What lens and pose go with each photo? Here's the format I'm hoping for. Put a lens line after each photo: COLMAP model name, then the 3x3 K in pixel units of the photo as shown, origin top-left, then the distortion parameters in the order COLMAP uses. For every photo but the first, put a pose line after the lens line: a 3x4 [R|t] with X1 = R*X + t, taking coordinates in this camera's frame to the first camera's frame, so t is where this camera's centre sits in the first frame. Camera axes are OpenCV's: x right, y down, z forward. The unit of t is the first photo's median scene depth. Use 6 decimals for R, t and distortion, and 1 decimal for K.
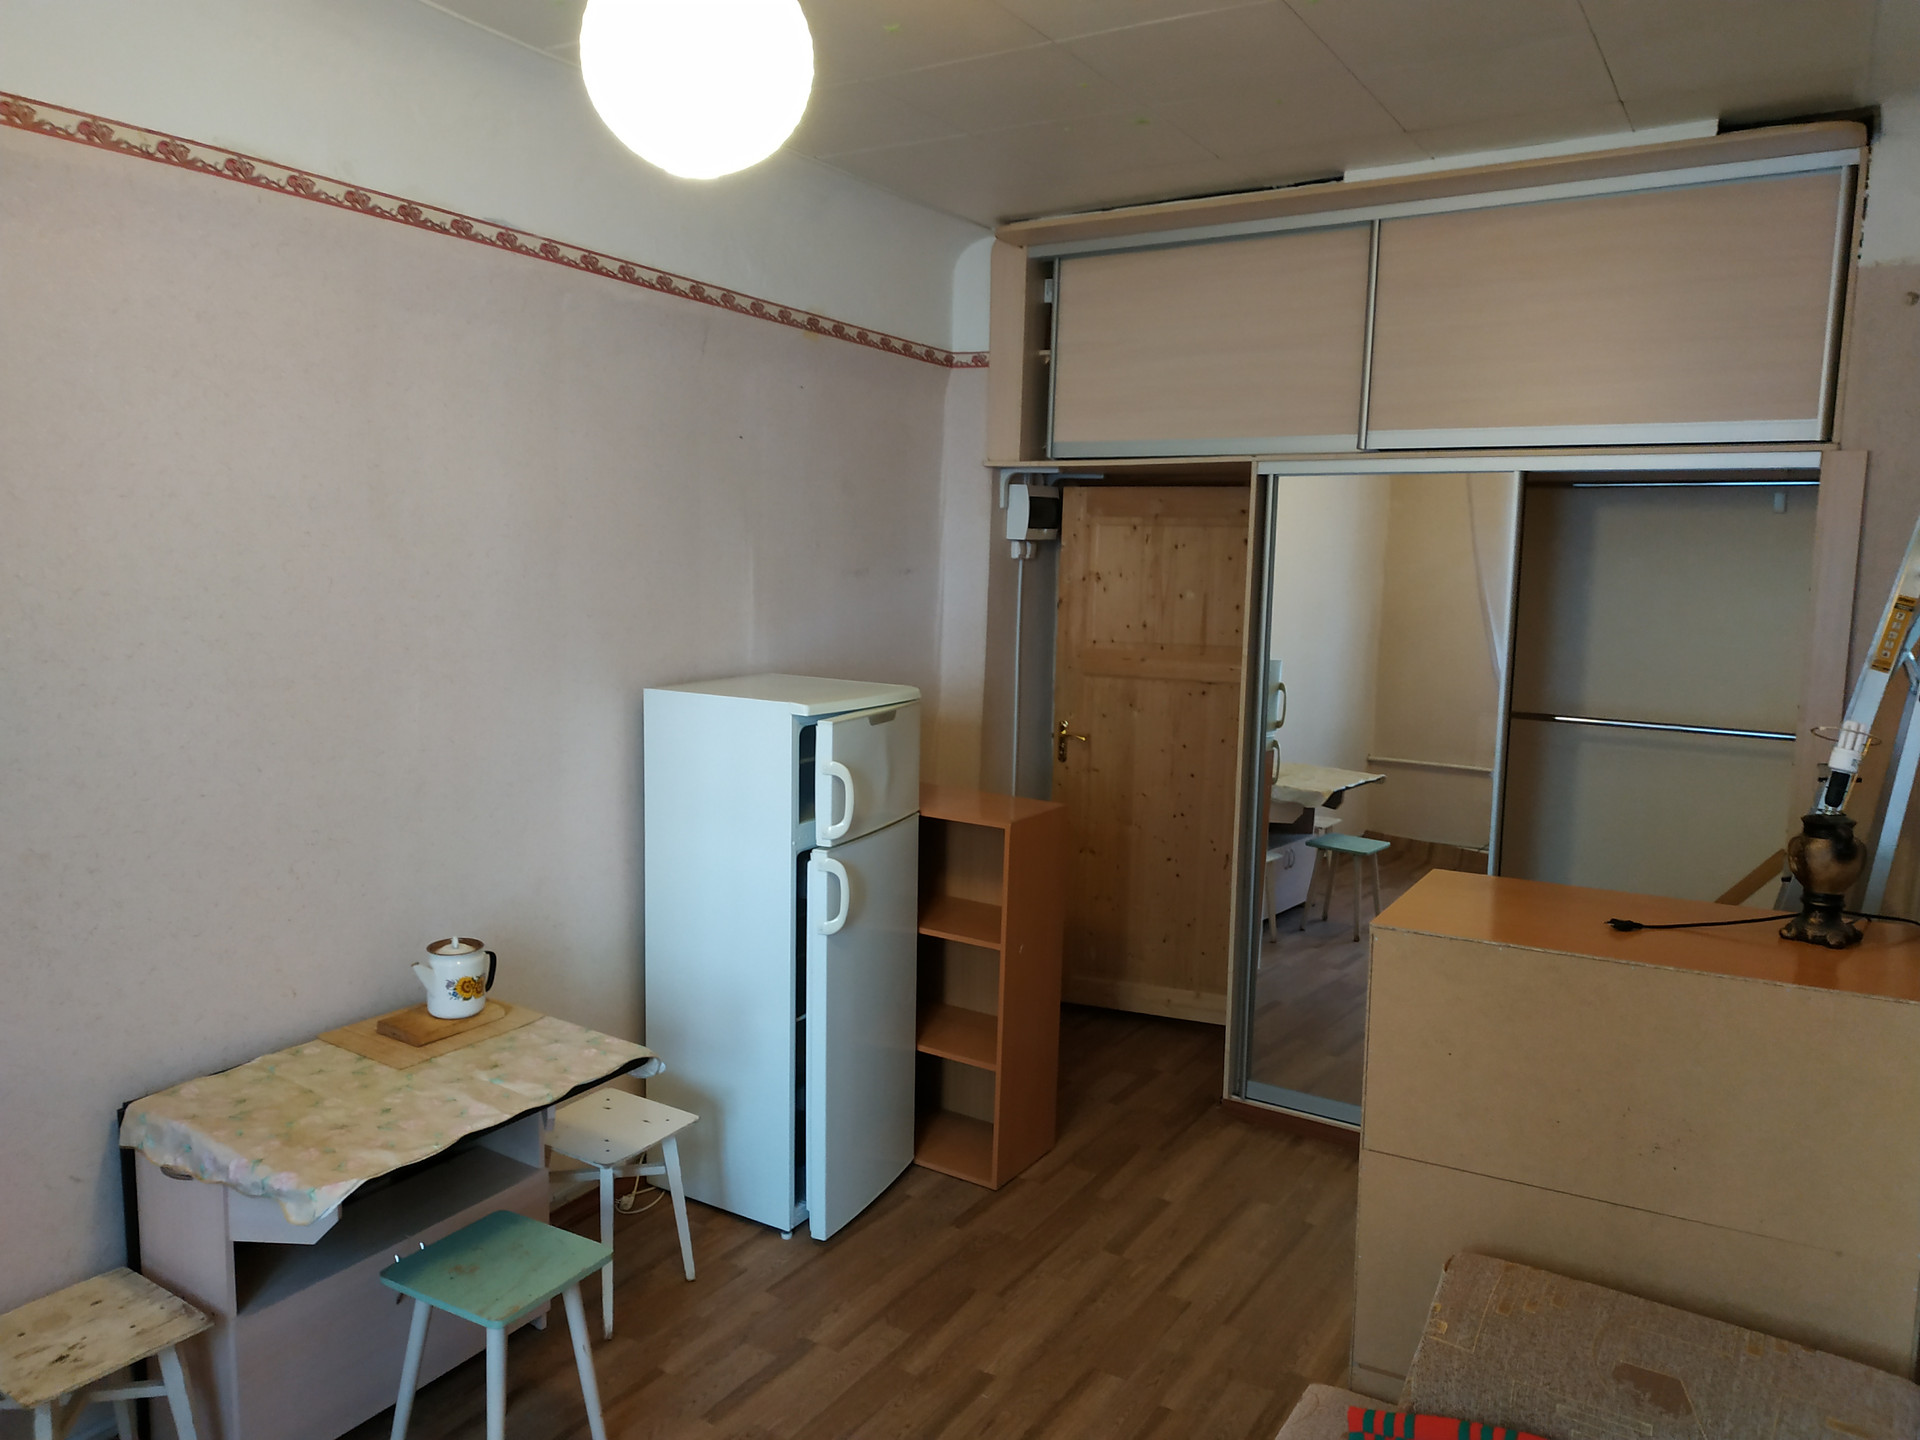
lens RADIAL K [[1386.8, 0, 980.3], [0, 1386.8, 744.5], [0, 0, 1]] dist [0.025676, -0.044232]
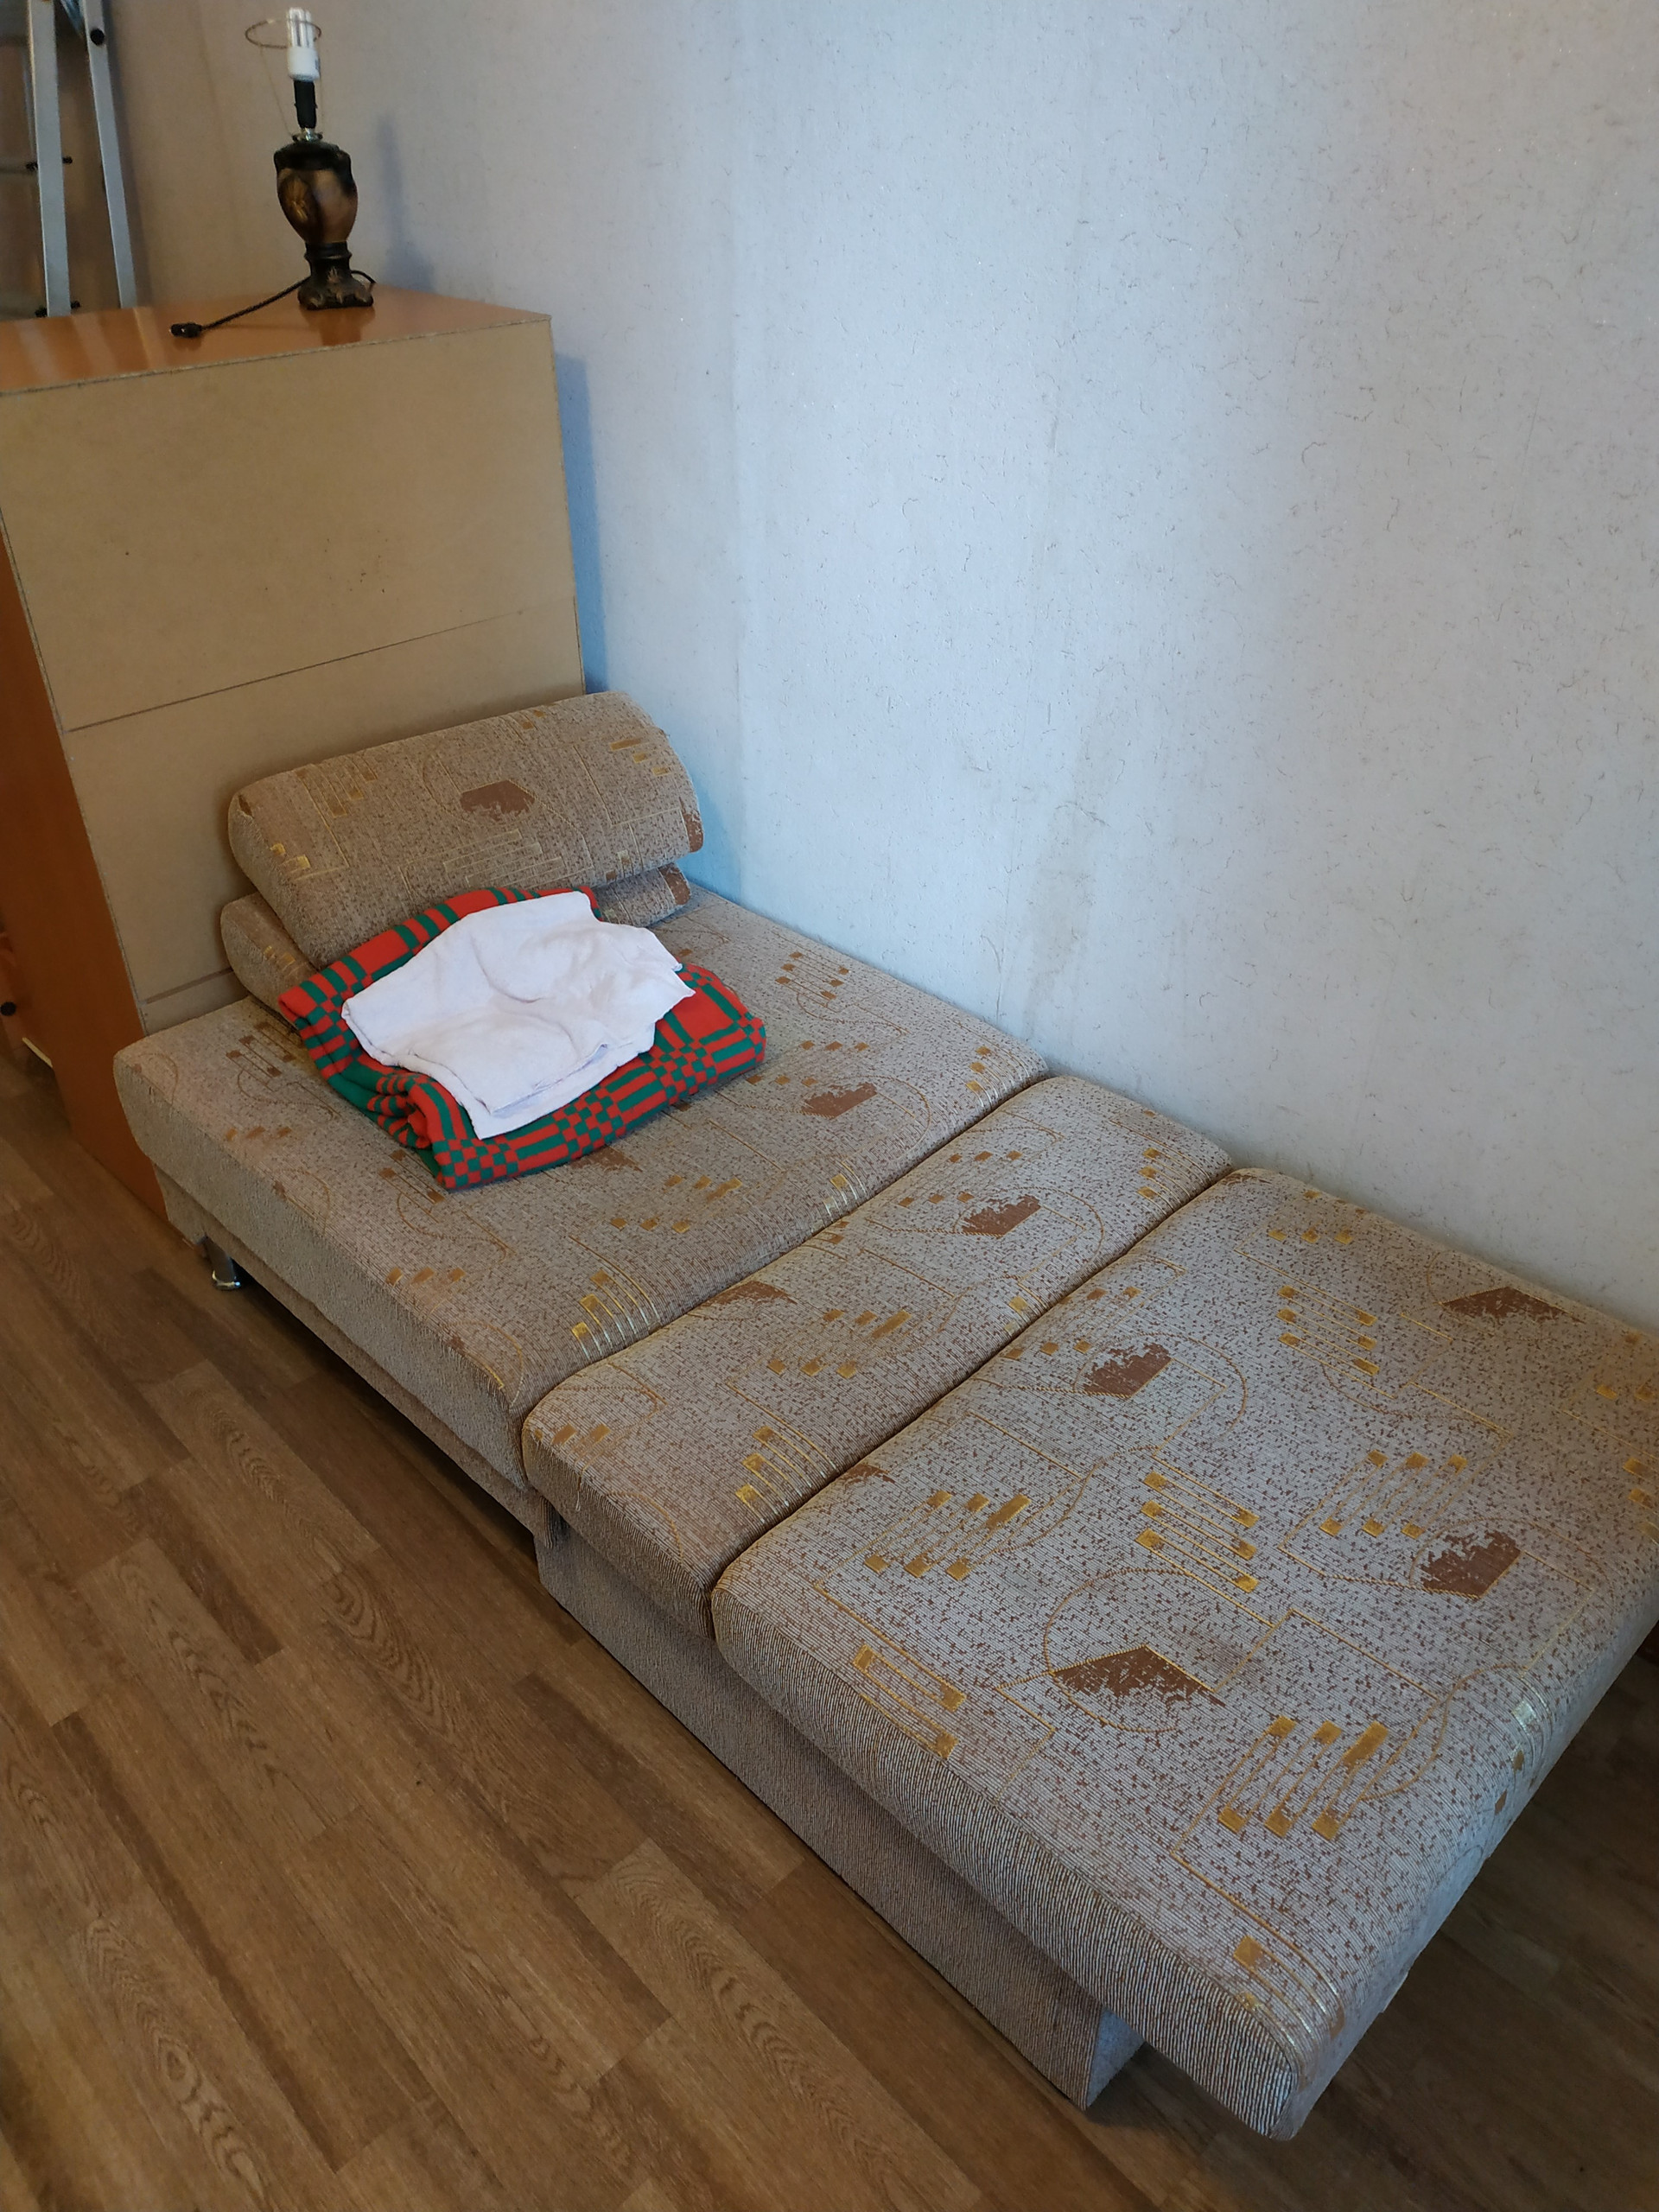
lens RADIAL K [[1576.7, 0, 820.7], [0, 1576.7, 1062.3], [0, 0, 1]] dist [0.036268, -0.036465]
pose [[0.260826, -0.538889, 0.800980, -0.224389], [0.131193, 0.841788, 0.523623, 0.031808], [-0.956430, -0.031492, 0.290259, 0.223446]]
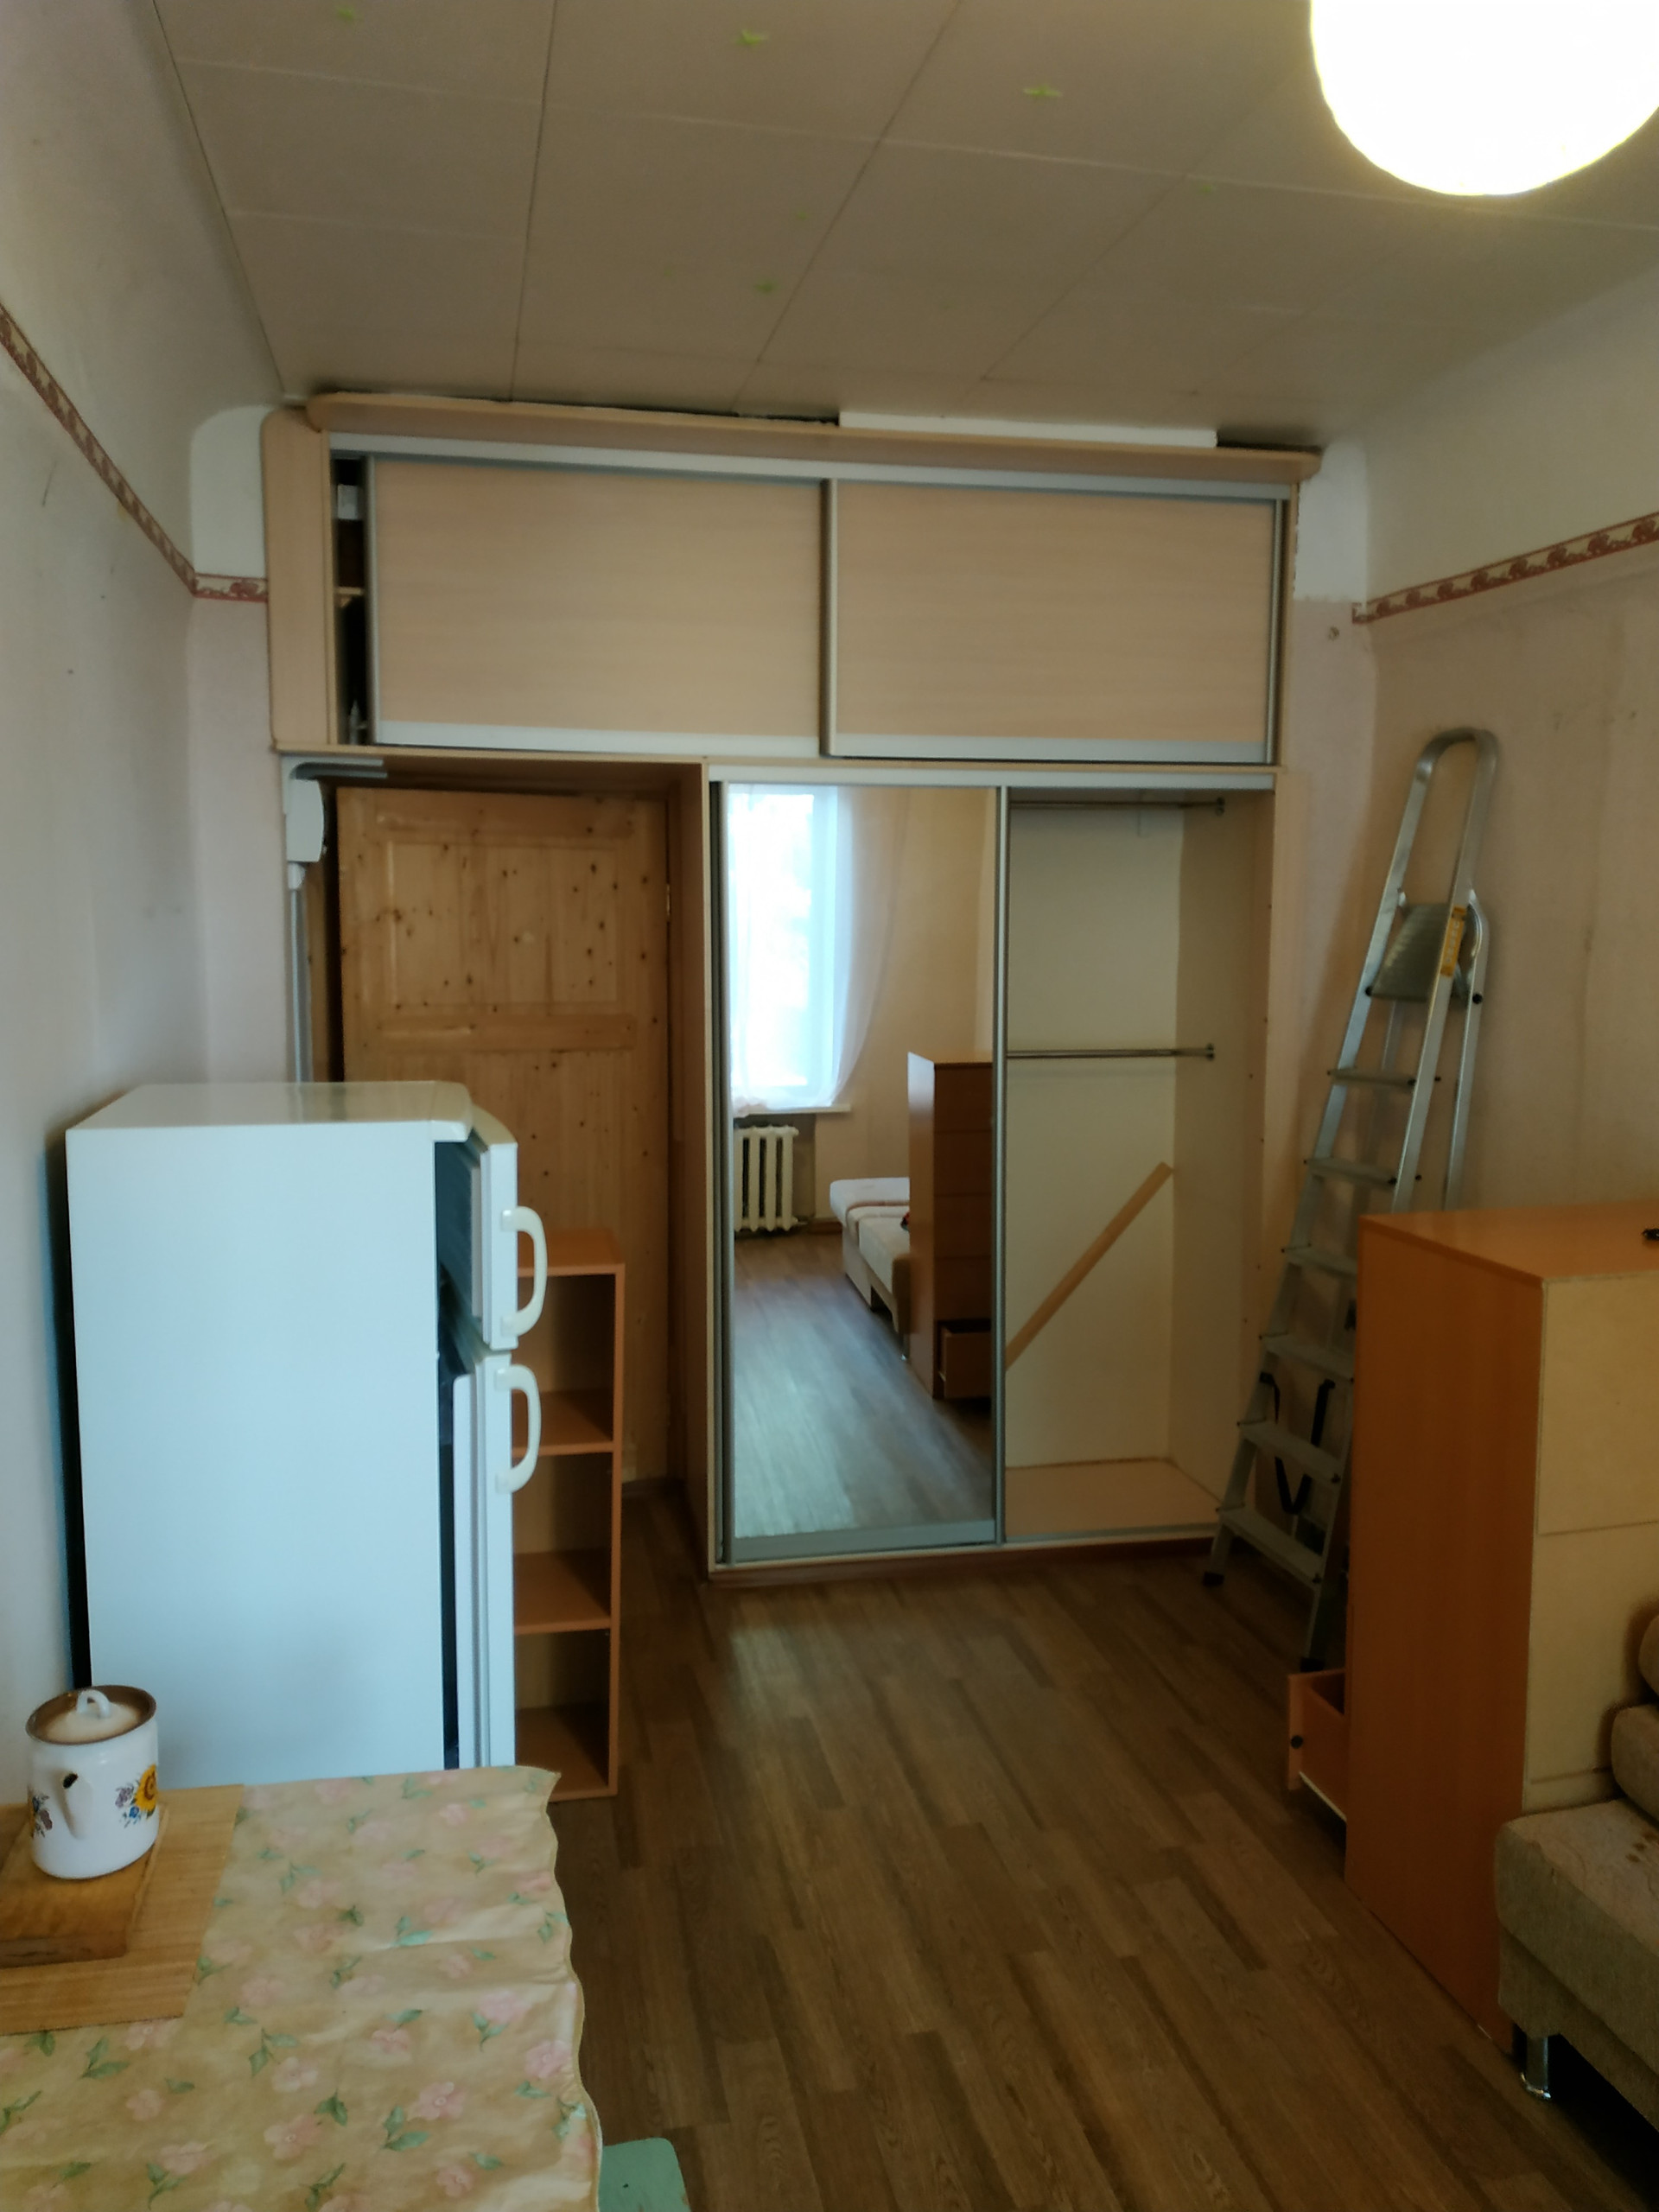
lens RADIAL K [[1561.9, 0, 864.0], [0, 1561.9, 1101.8], [0, 0, 1]] dist [0.039347, -0.044981]
pose [[0.719749, -0.101701, 0.686745, -0.405878], [0.107302, 0.993621, 0.034687, -0.036195], [-0.685892, 0.048723, 0.726071, 0.330931]]
